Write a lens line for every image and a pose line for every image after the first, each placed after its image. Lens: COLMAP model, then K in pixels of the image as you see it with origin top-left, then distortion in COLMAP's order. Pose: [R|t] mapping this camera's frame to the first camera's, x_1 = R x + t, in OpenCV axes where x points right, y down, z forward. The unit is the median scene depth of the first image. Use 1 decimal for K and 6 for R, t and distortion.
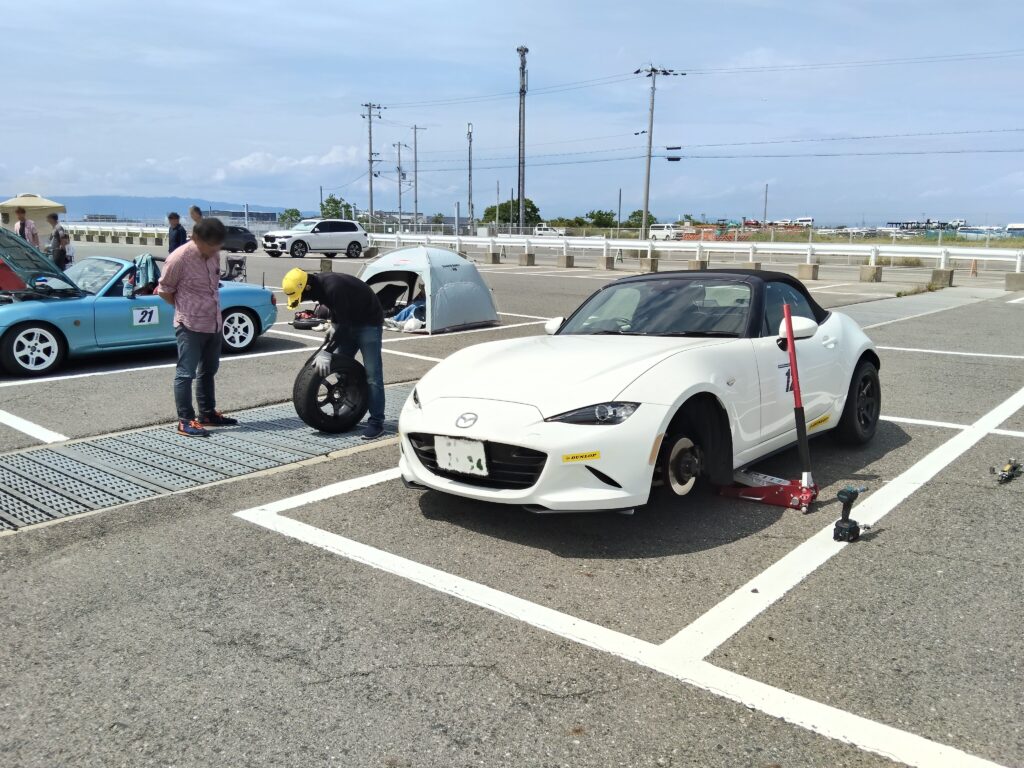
lens RADIAL K [[811.2, 0, 512.0], [0, 811.2, 384.0], [0, 0, 1]] dist [0.091603, -0.158492]
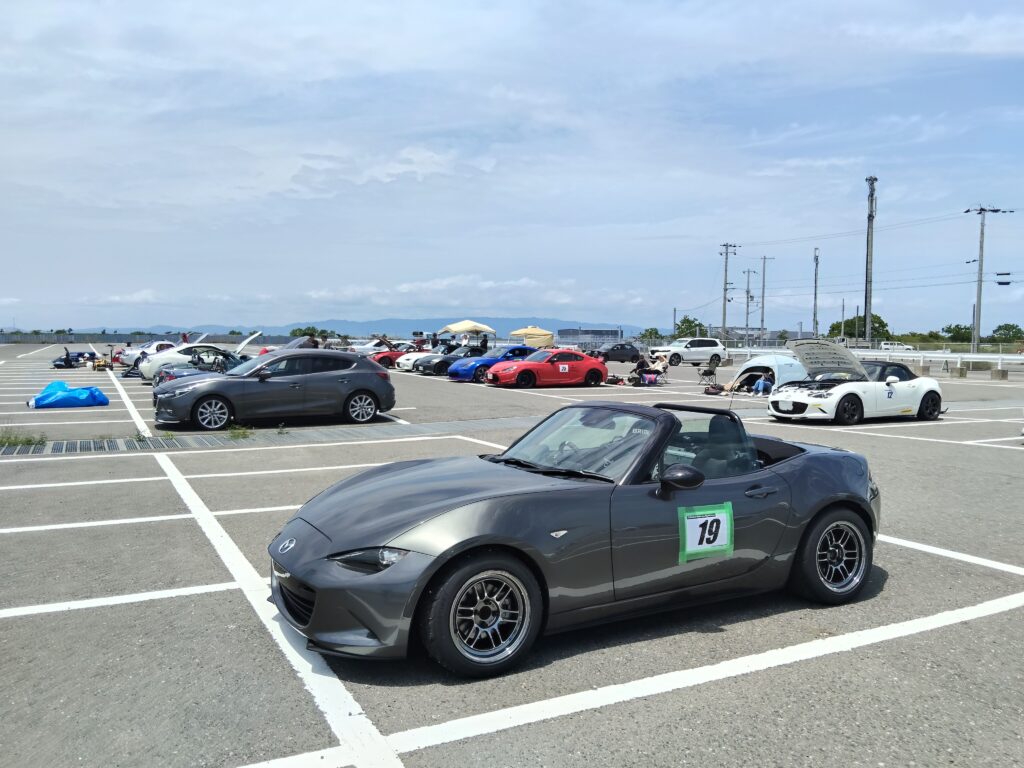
lens RADIAL K [[845.2, 0, 529.7], [0, 845.2, 382.2], [0, 0, 1]] dist [0.099957, -0.182467]
pose [[0.929685, 0.015056, -0.368047, 0.018942], [-0.067235, 0.989315, -0.129363, 0.038045], [0.362167, 0.145012, 0.920764, -0.205666]]
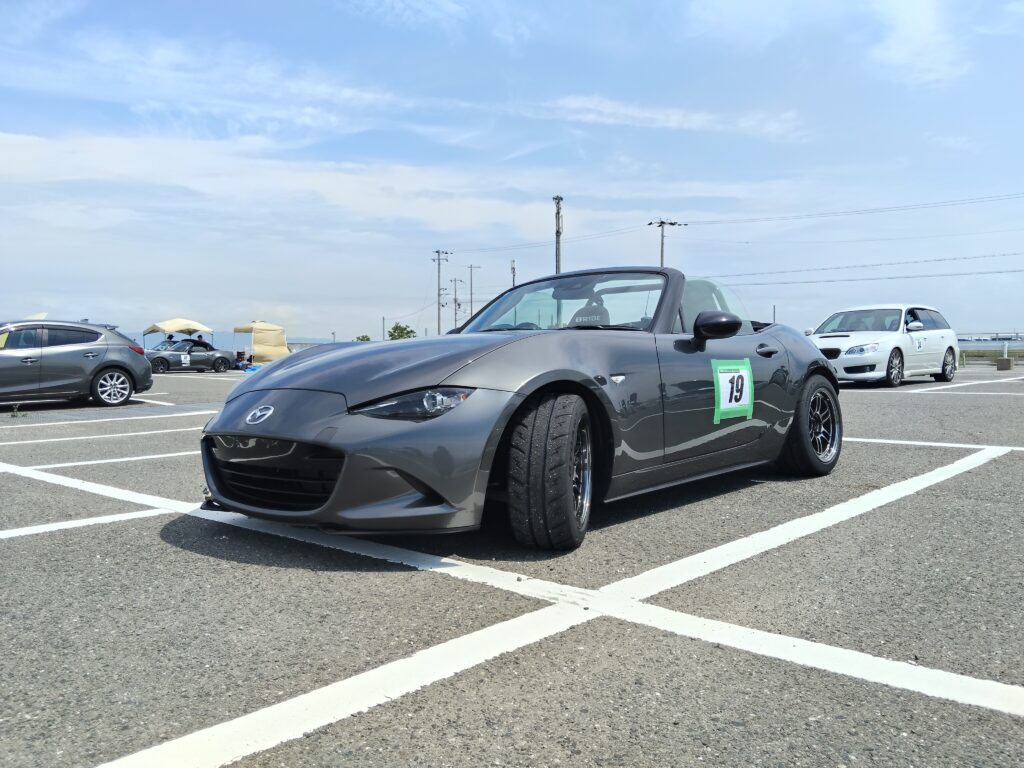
lens RADIAL K [[841.0, 0, 528.7], [0, 841.0, 384.5], [0, 0, 1]] dist [-0.034319, 0.001028]
pose [[0.999444, -0.024824, -0.022239, -0.011512], [0.021106, 0.987823, -0.154143, 0.051211], [0.025795, 0.153588, 0.987798, -0.196715]]
